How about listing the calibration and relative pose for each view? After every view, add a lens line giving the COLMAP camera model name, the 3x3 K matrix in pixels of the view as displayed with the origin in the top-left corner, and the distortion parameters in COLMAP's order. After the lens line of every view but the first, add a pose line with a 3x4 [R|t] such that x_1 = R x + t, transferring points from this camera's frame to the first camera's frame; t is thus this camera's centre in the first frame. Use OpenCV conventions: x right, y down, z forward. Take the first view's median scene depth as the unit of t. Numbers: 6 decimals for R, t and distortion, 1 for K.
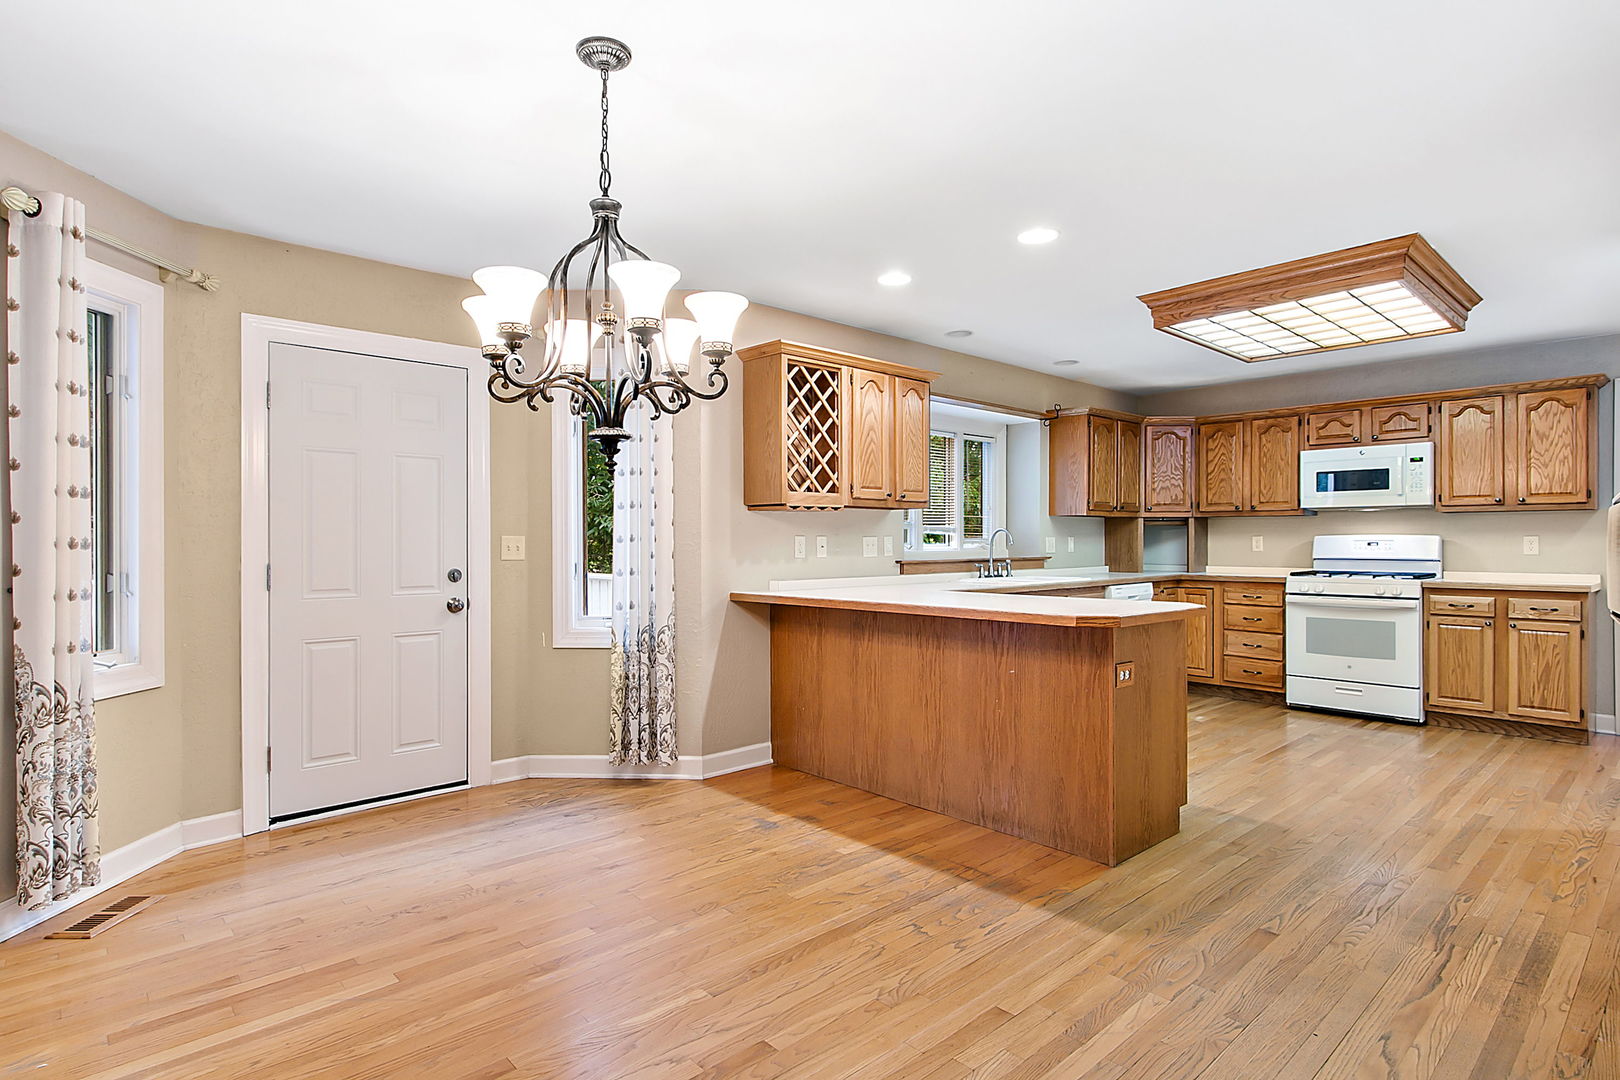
lens RADIAL K [[829.1, 0, 809.7], [0, 829.1, 542.7], [0, 0, 1]] dist [-0.000761, -0.000632]
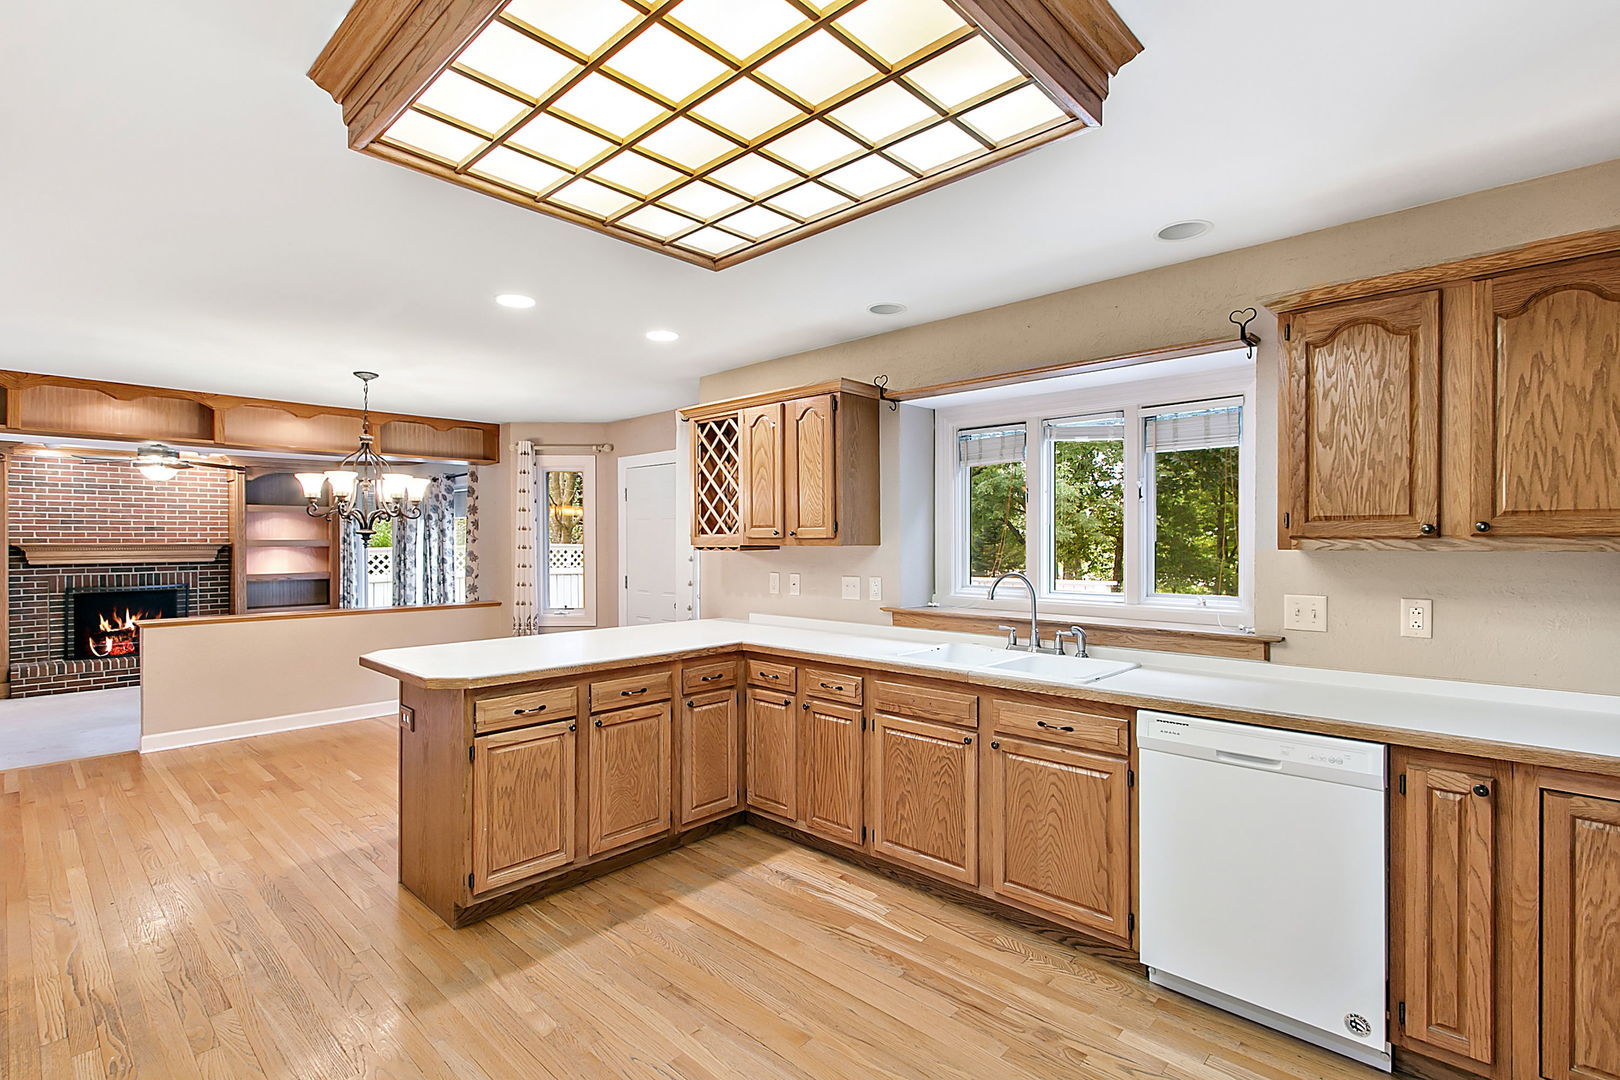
lens RADIAL K [[756.4, 0, 803.0], [0, 756.4, 539.8], [0, 0, 1]] dist [0.002647, 0.000121]
pose [[0.075337, 0.004440, -0.997148, 1.014283], [0.001794, 0.999988, 0.004588, -0.058100], [0.997157, -0.002134, 0.075328, 1.035522]]
